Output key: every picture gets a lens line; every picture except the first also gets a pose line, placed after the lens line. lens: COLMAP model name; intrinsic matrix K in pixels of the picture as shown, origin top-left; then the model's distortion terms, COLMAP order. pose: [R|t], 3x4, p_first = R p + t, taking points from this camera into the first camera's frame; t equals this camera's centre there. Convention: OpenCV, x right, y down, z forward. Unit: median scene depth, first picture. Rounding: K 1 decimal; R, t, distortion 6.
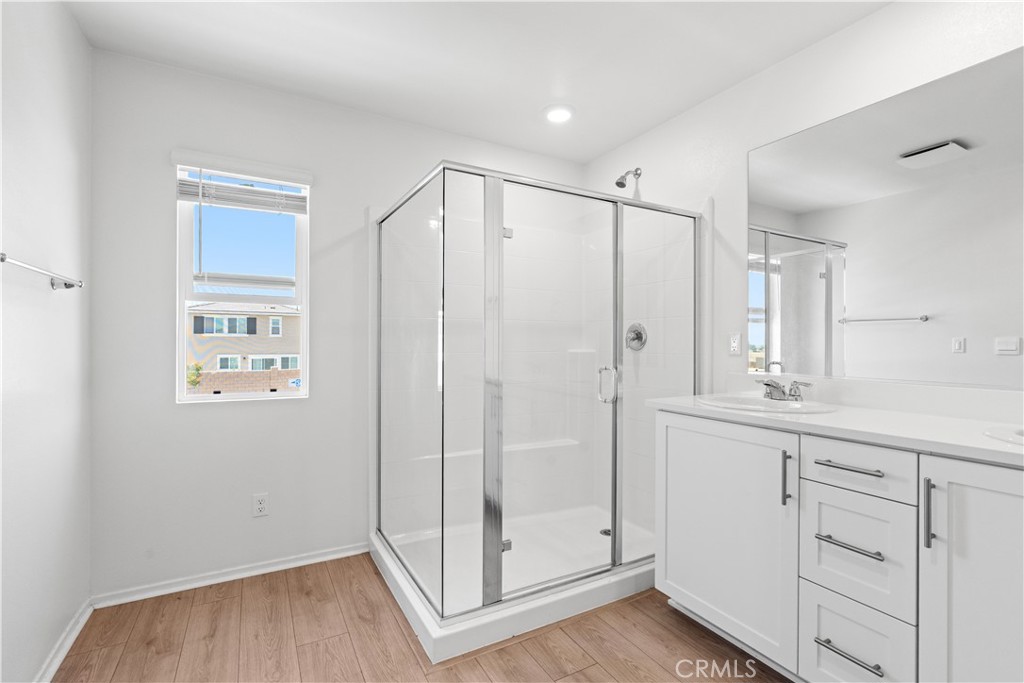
lens RADIAL K [[463.1, 0, 503.9], [0, 463.1, 337.4], [0, 0, 1]] dist [-0.007165, 0.002699]
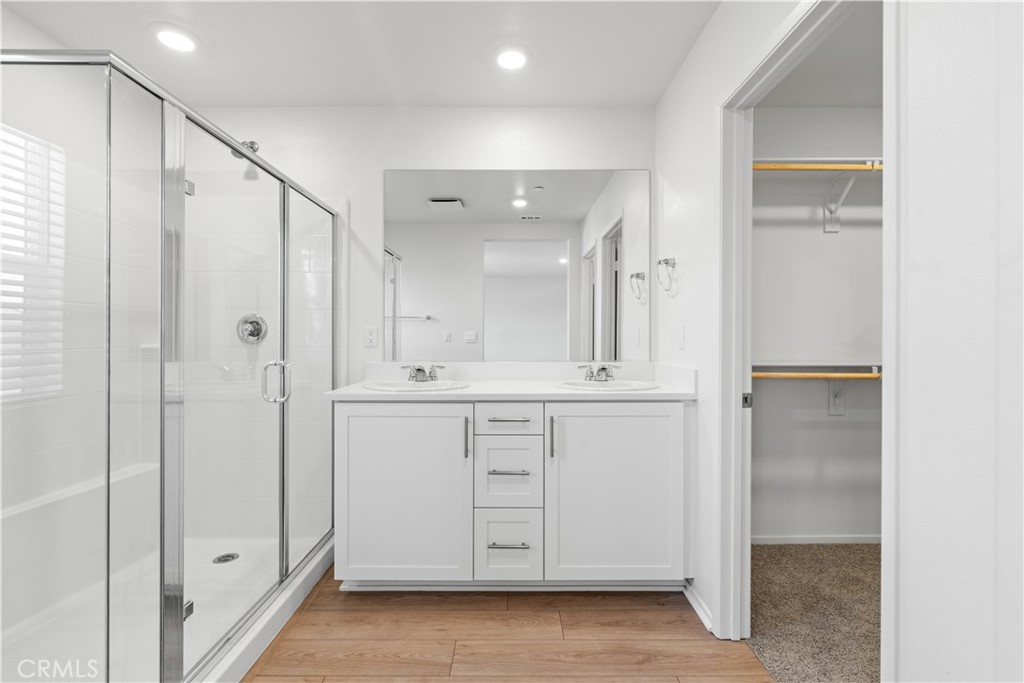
lens RADIAL K [[463.1, 0, 511.7], [0, 463.1, 332.1], [0, 0, 1]] dist [-0.007165, 0.002699]
pose [[0.488538, 0.003430, 0.872536, -0.407135], [-0.008316, 0.999965, 0.000725, -0.000090], [-0.872503, -0.007610, 0.488549, 0.199993]]
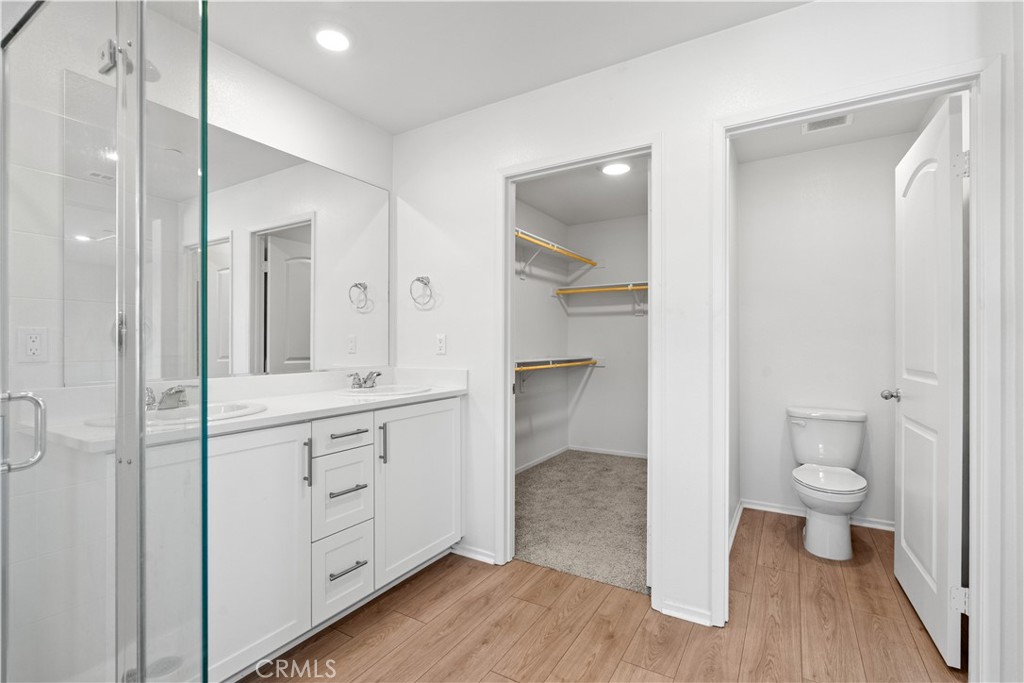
lens RADIAL K [[463.1, 0, 520.5], [0, 463.1, 345.5], [0, 0, 1]] dist [-0.007165, 0.002699]
pose [[-0.499438, -0.003264, 0.866344, -0.518342], [-0.009008, 0.999958, -0.001426, 0.014345], [-0.866303, -0.008516, -0.499446, 0.929266]]
